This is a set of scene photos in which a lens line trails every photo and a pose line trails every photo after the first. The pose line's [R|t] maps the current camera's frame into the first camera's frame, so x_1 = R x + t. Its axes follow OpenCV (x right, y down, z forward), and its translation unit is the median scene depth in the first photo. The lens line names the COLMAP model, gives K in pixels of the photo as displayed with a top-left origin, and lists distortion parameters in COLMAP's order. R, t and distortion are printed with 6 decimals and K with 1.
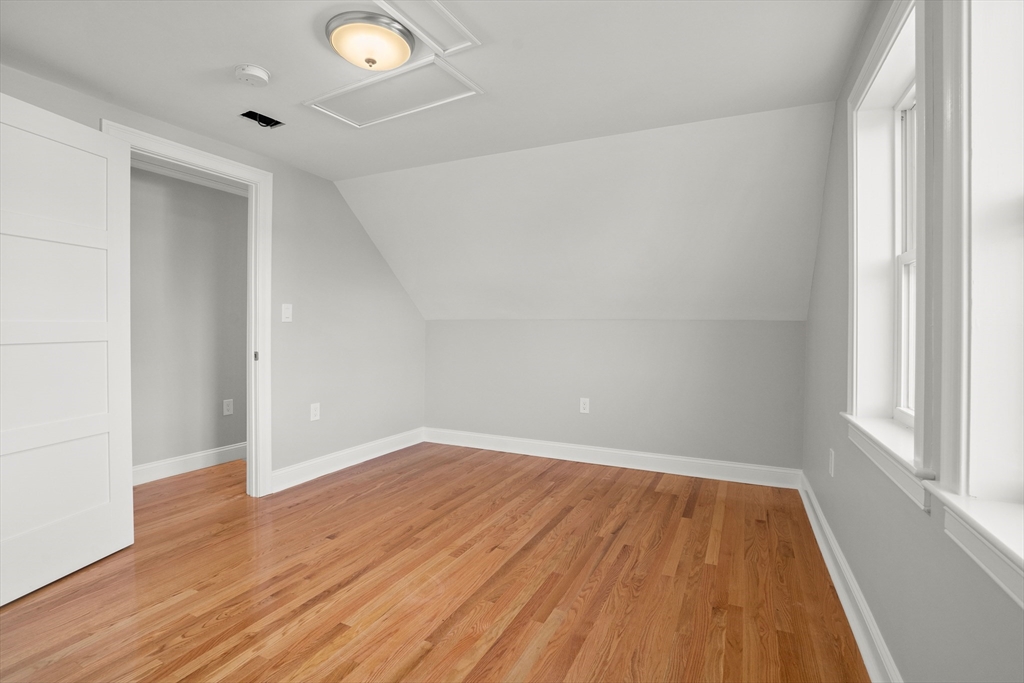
lens RADIAL K [[480.2, 0, 513.3], [0, 480.2, 326.9], [0, 0, 1]] dist [-0.001541, -0.000189]
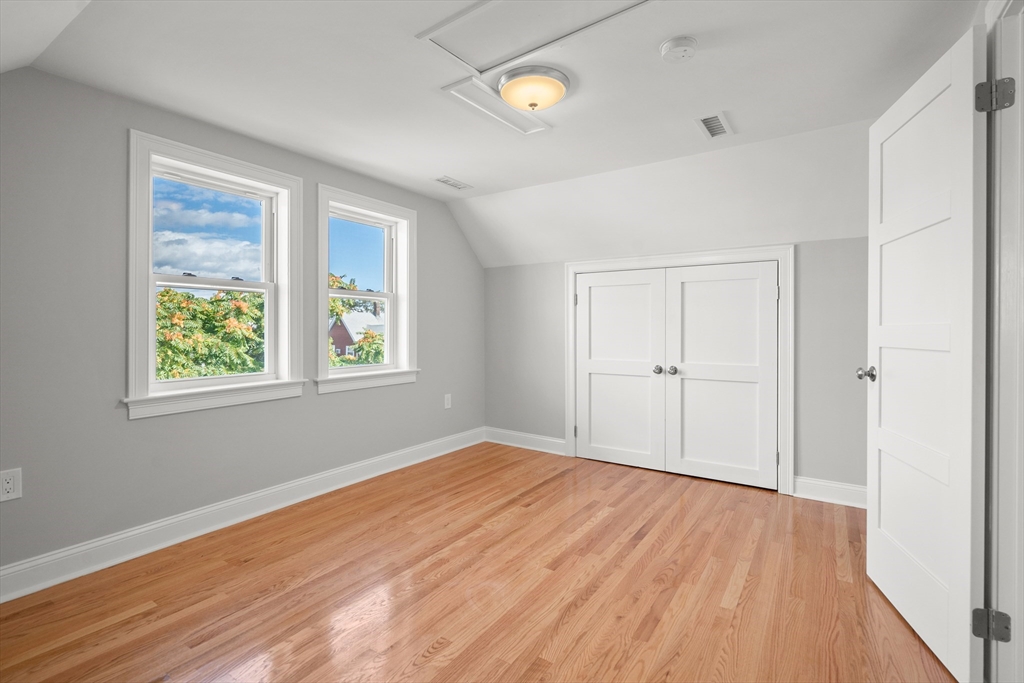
lens RADIAL K [[480.2, 0, 513.3], [0, 480.2, 326.9], [0, 0, 1]] dist [-0.001541, -0.000189]
pose [[-0.991643, -0.004087, 0.128951, -0.374739], [-0.005214, 0.999951, -0.008402, 0.010855], [-0.128911, -0.009004, -0.991615, 2.017032]]
